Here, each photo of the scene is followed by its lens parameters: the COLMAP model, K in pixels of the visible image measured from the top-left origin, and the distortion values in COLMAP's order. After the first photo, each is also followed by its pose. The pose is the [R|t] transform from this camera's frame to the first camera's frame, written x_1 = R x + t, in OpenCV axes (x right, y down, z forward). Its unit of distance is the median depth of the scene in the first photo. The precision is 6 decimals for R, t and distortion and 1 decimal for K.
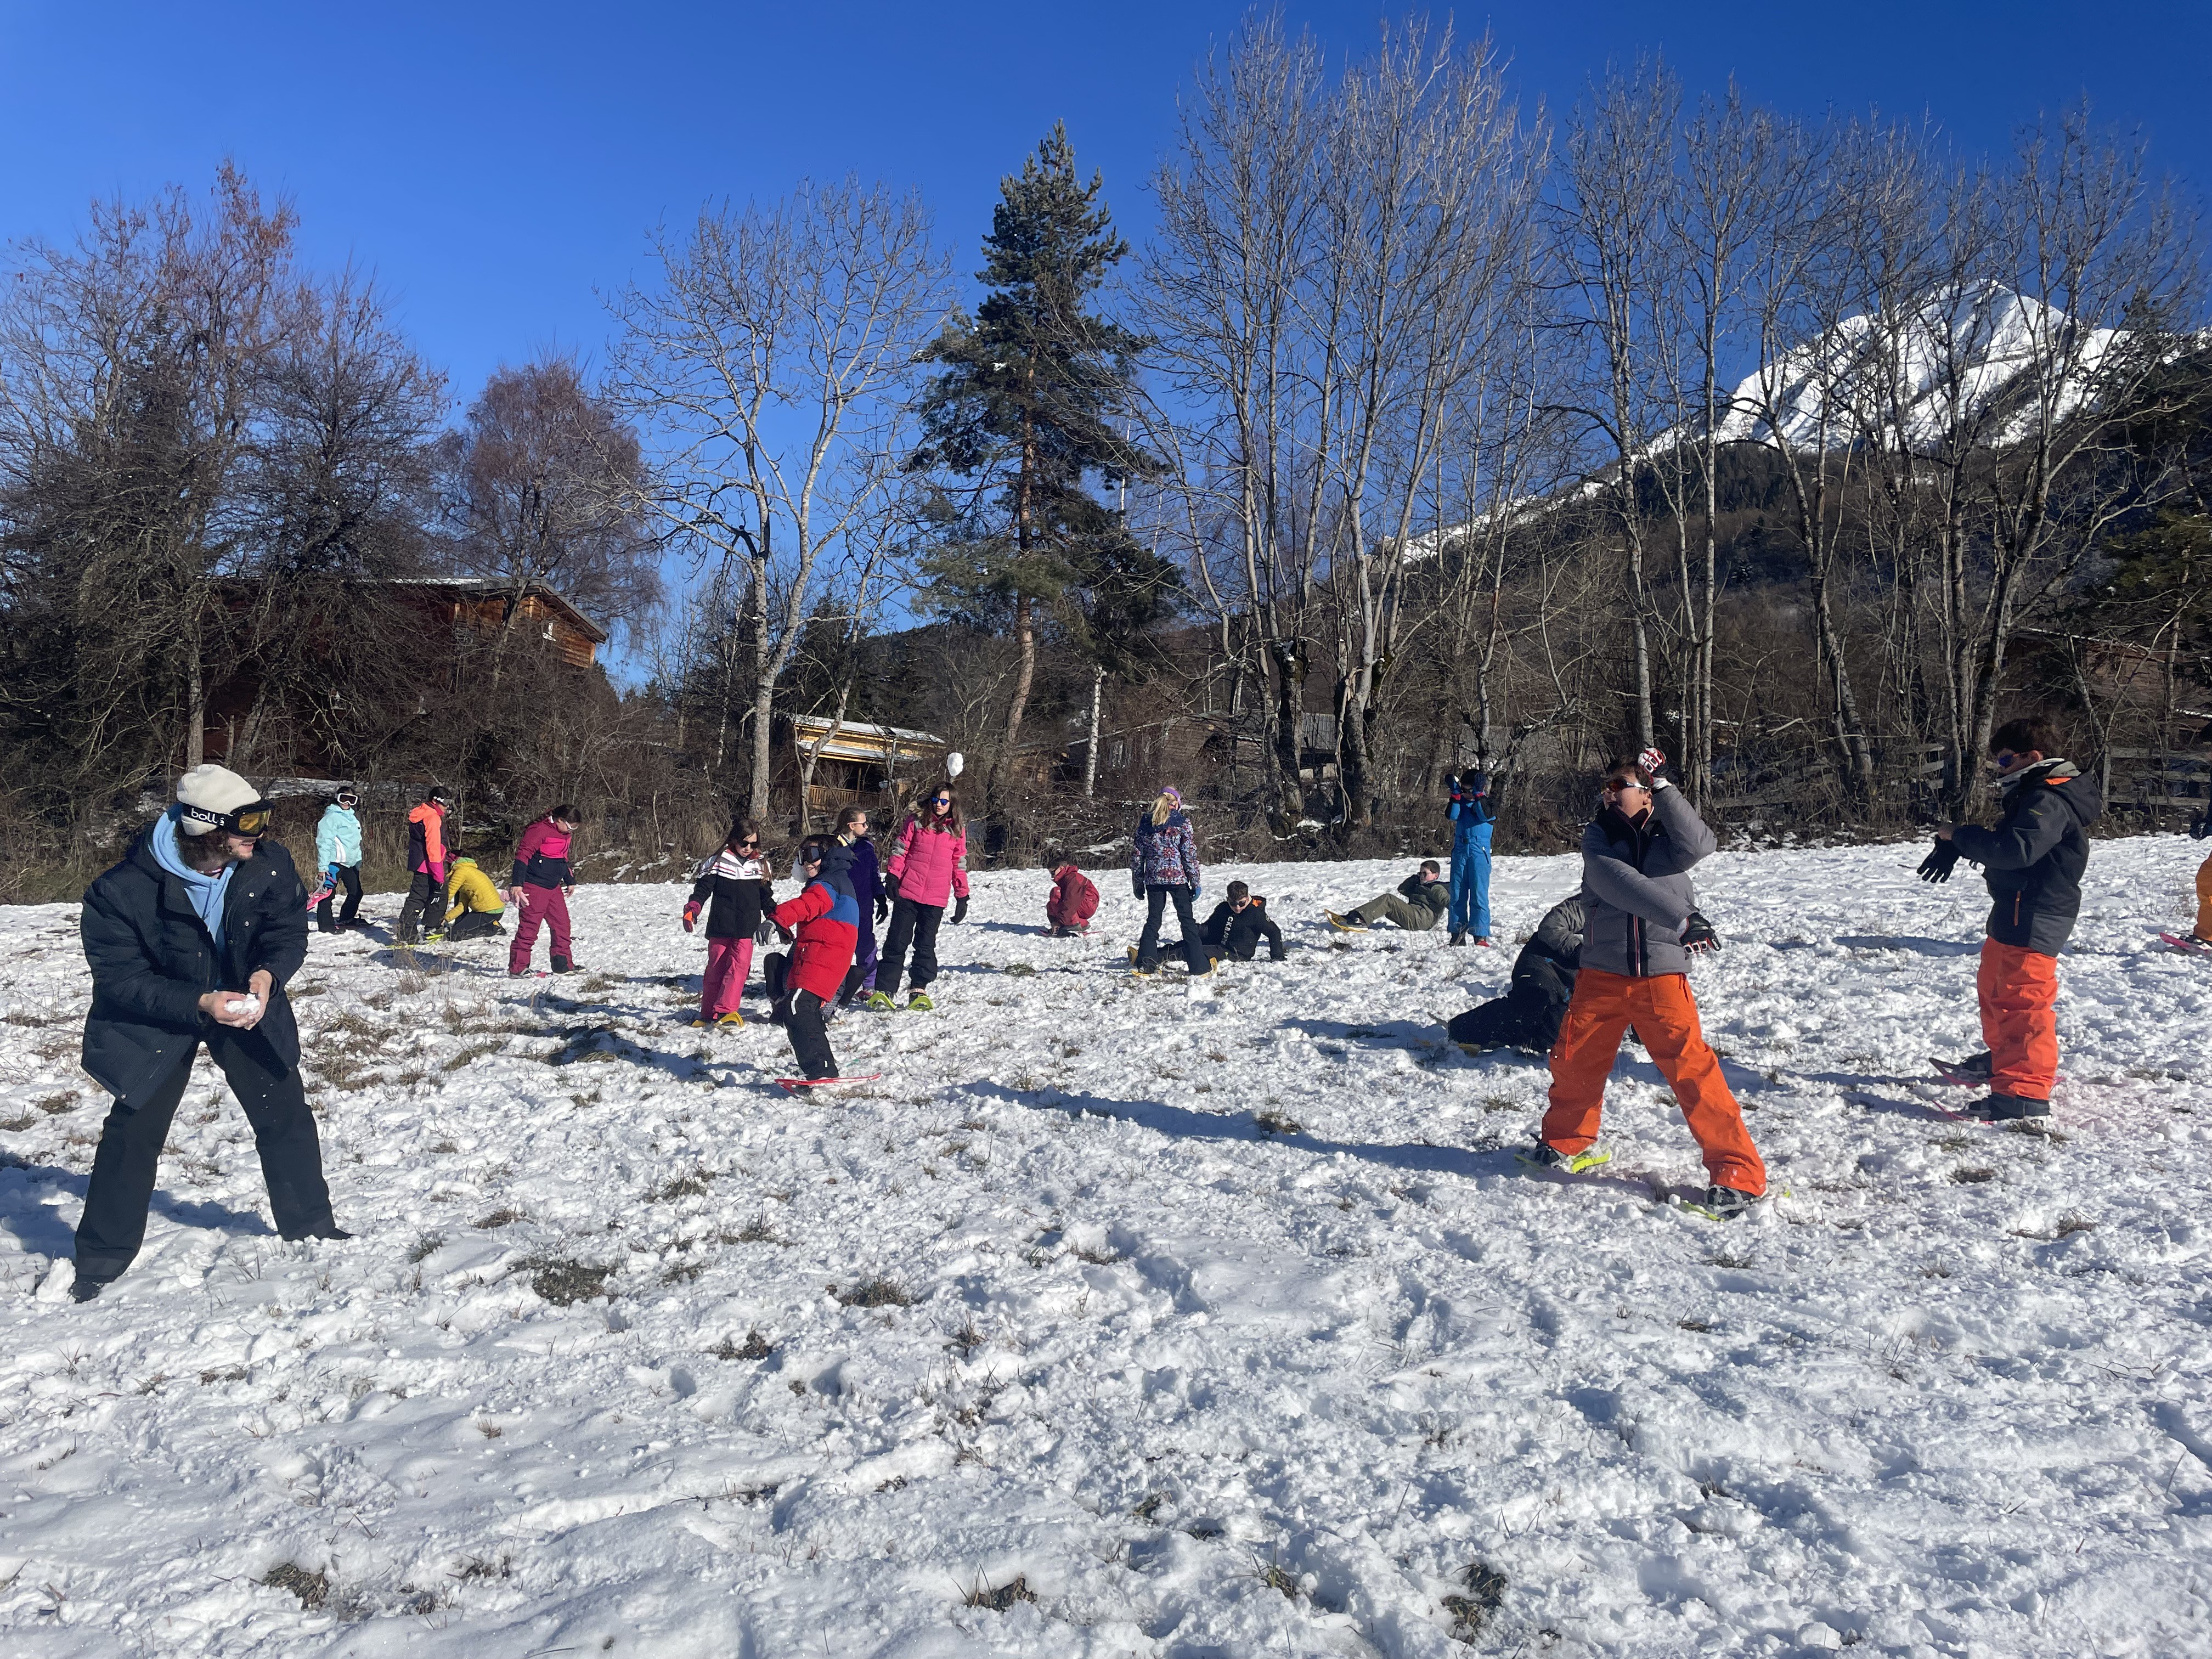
lens RADIAL K [[1660.4, 0, 1081.7], [0, 1660.4, 808.2], [0, 0, 1]] dist [0.074351, -0.059472]
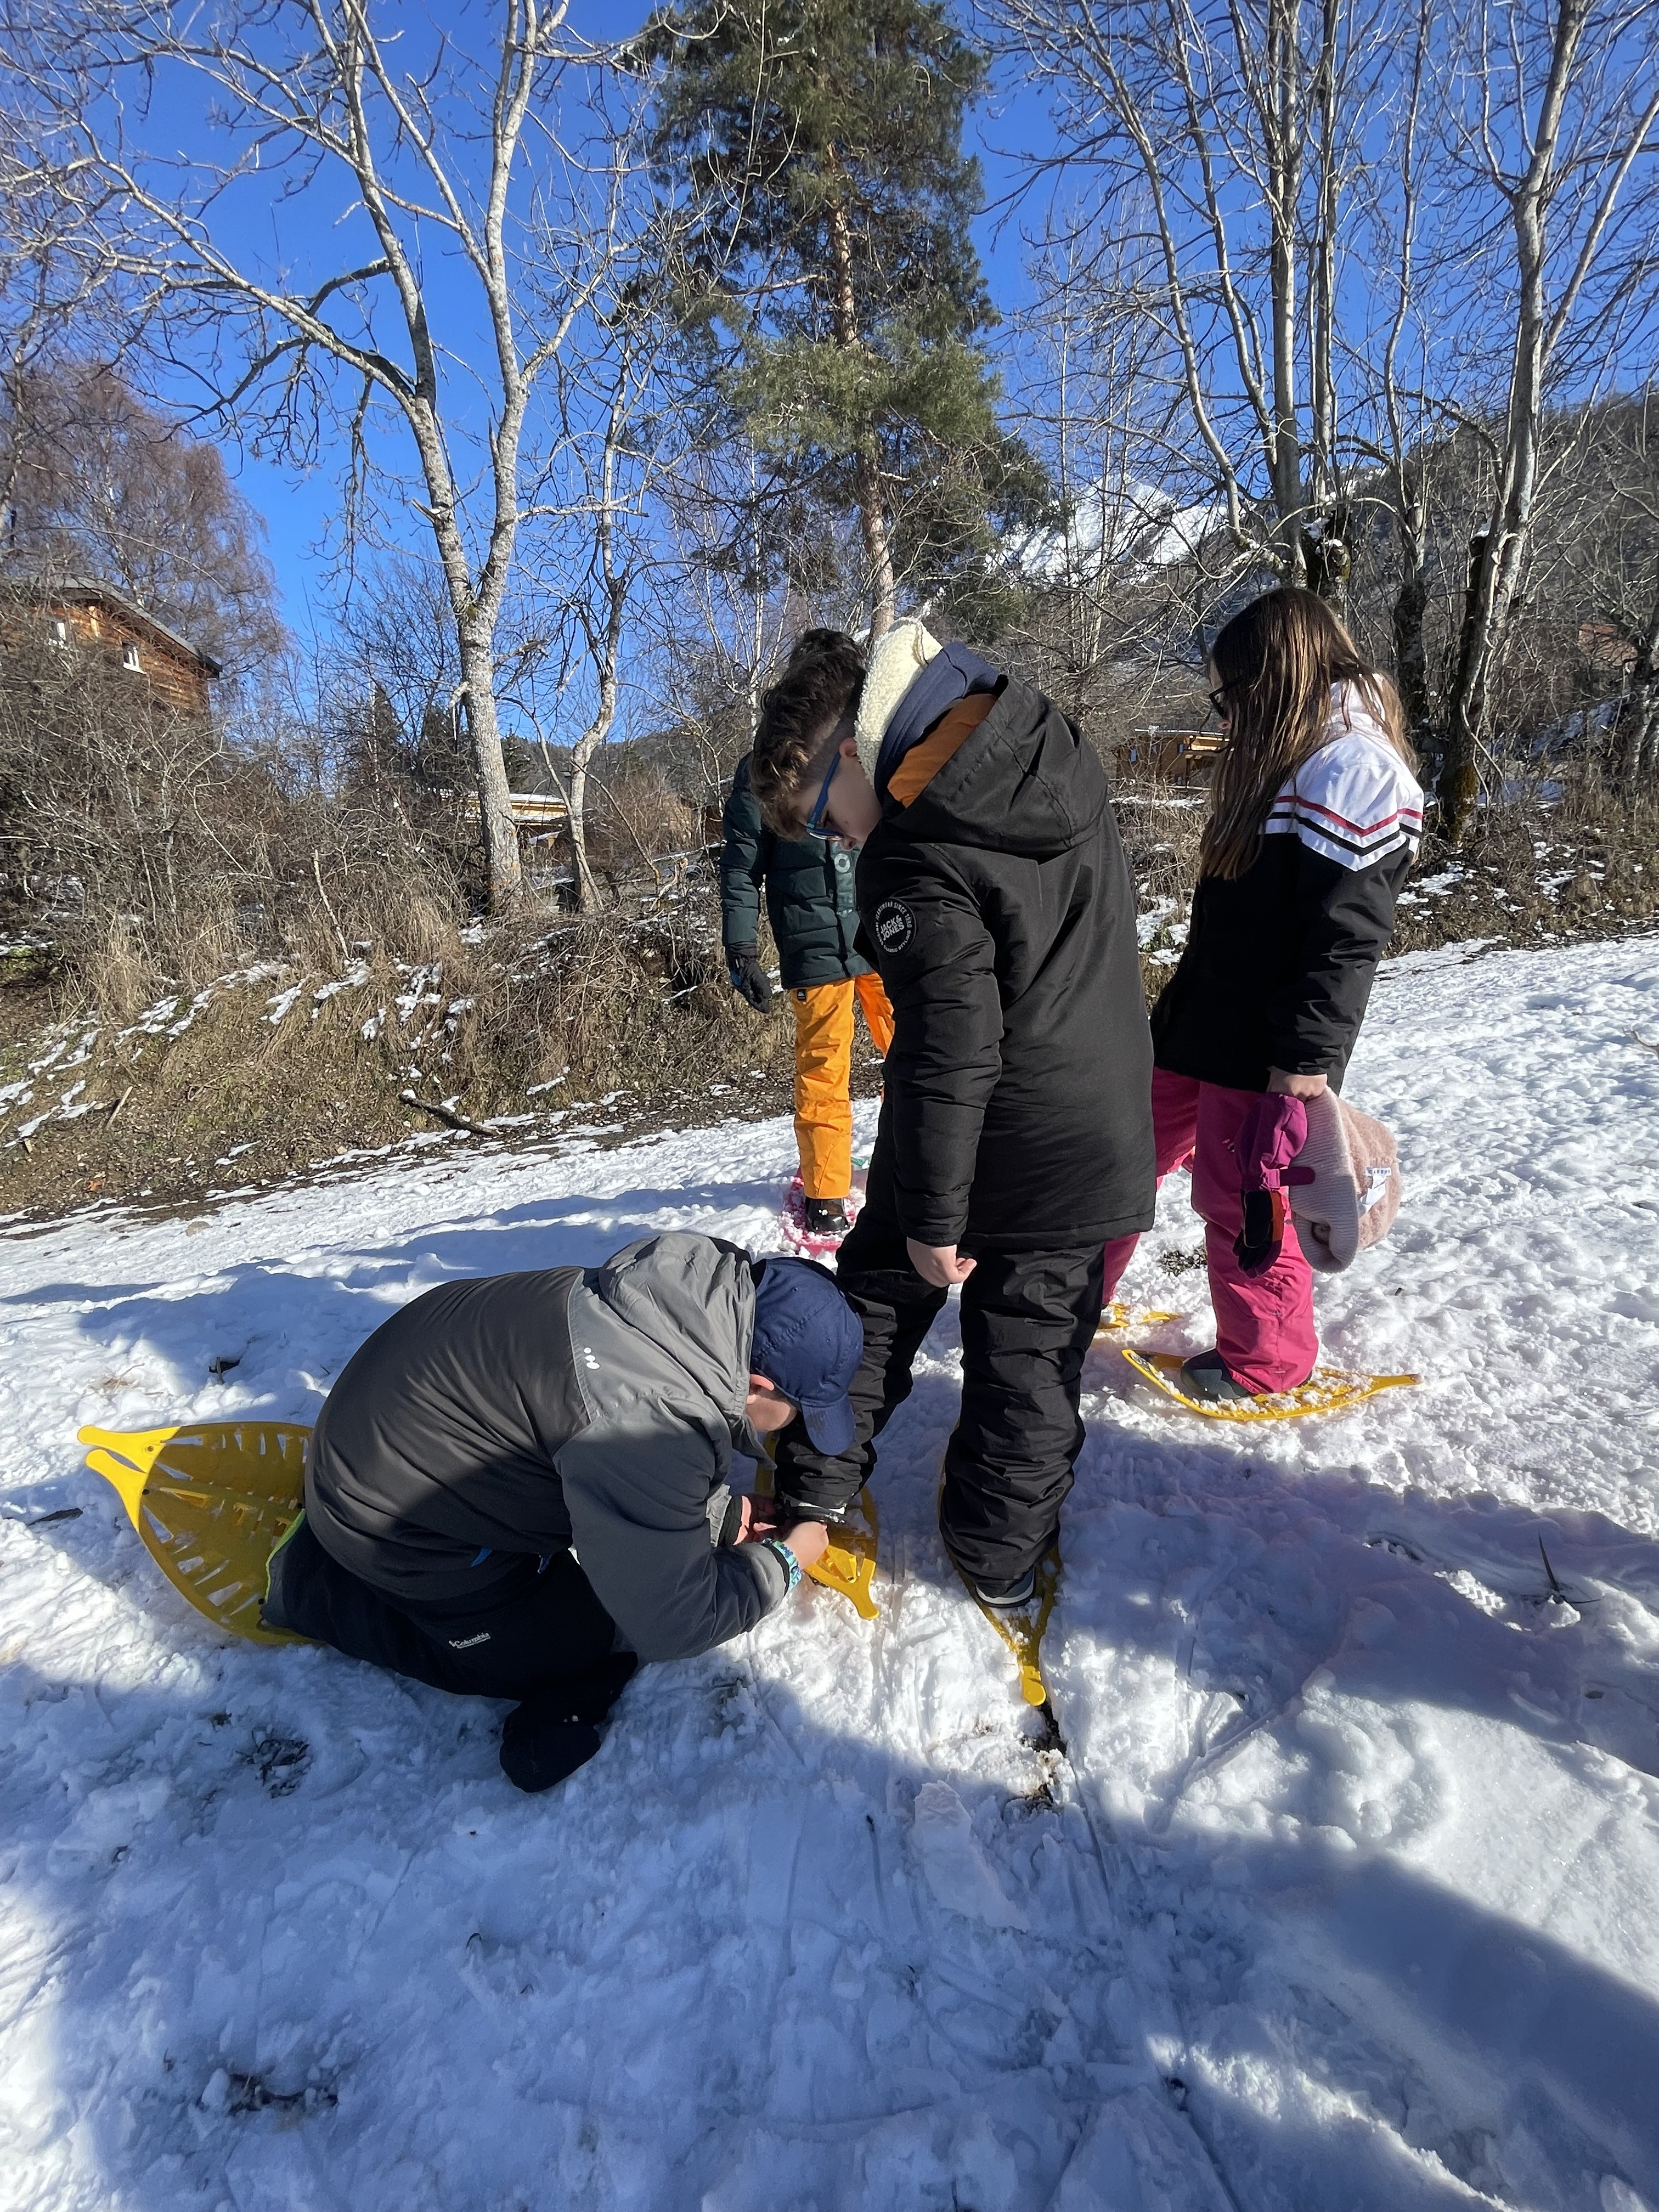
lens RADIAL K [[971.1, 0, 830.5], [0, 971.1, 1109.3], [0, 0, 1]] dist [-0.005308, -0.000106]
pose [[0.973658, -0.140518, 0.179571, -0.156755], [0.087955, 0.958046, 0.272786, -0.001274], [-0.210369, -0.249806, 0.945168, 0.637382]]
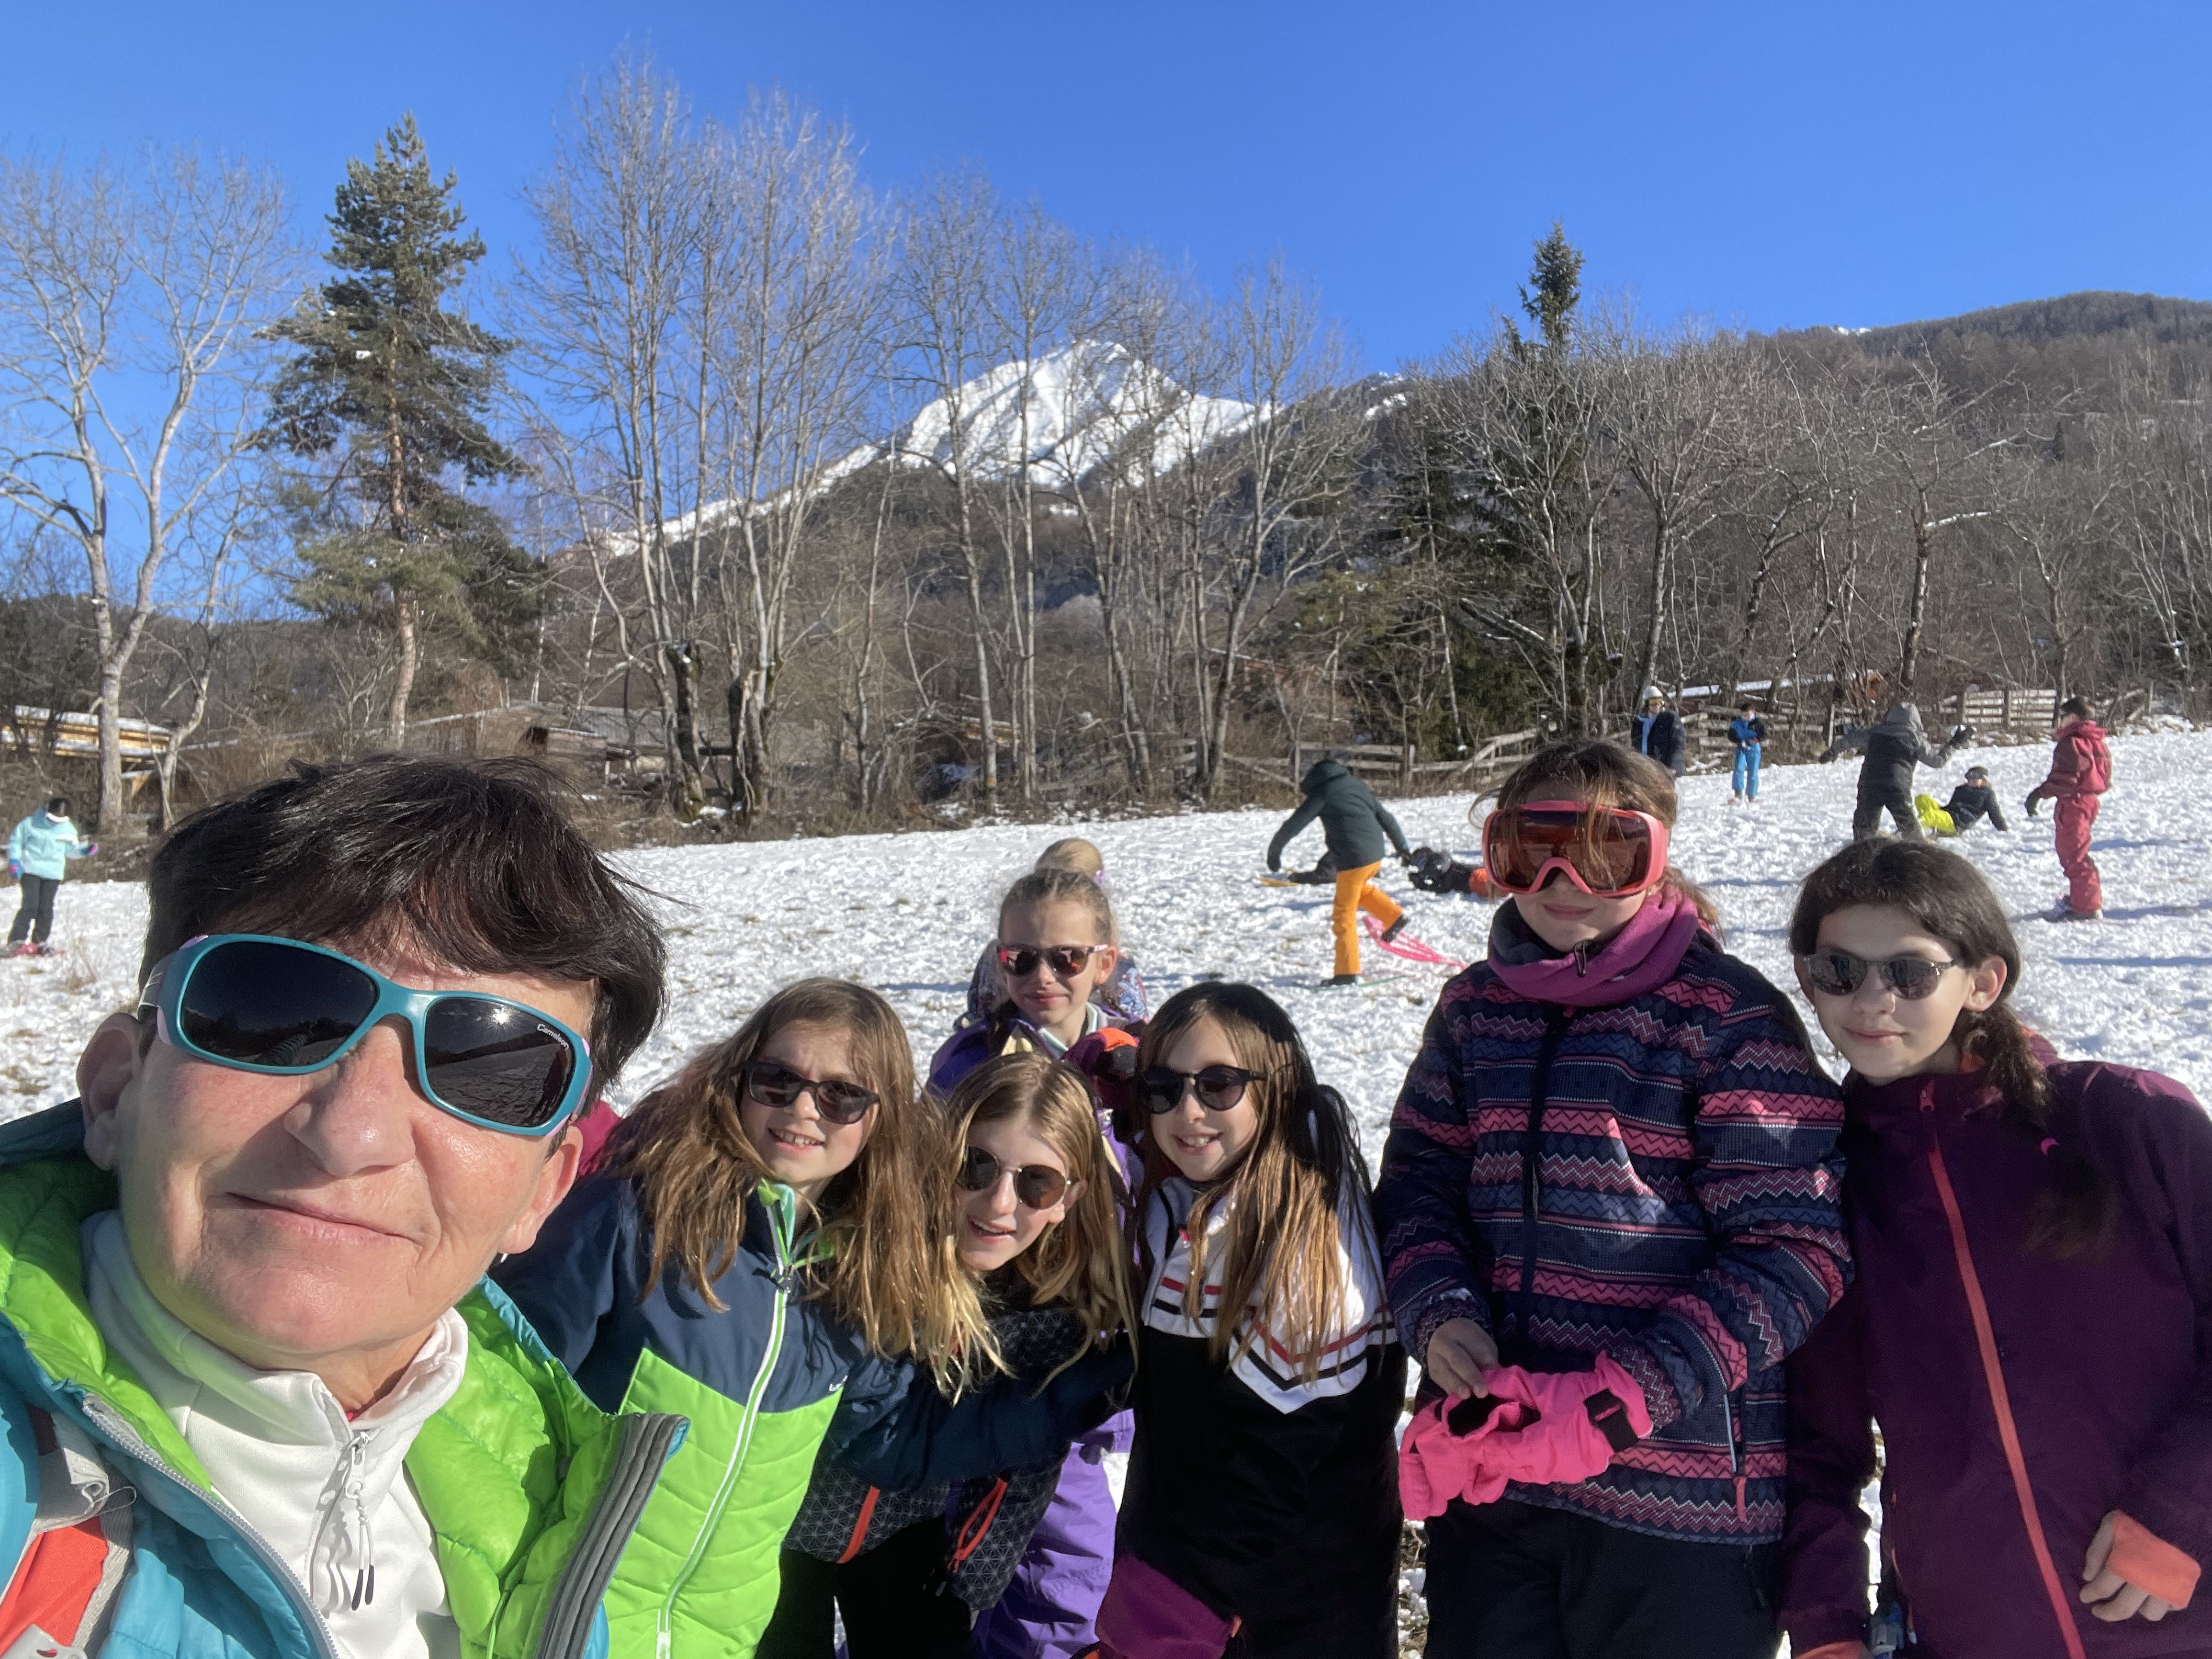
lens RADIAL K [[1595.9, 0, 1104.7], [0, 1595.9, 854.6], [0, 0, 1]] dist [0.062473, -0.054832]
pose [[0.885247, -0.033752, 0.463895, -0.124206], [0.017100, 0.999051, 0.040055, 0.000351], [-0.464806, -0.027526, 0.884984, -0.066056]]
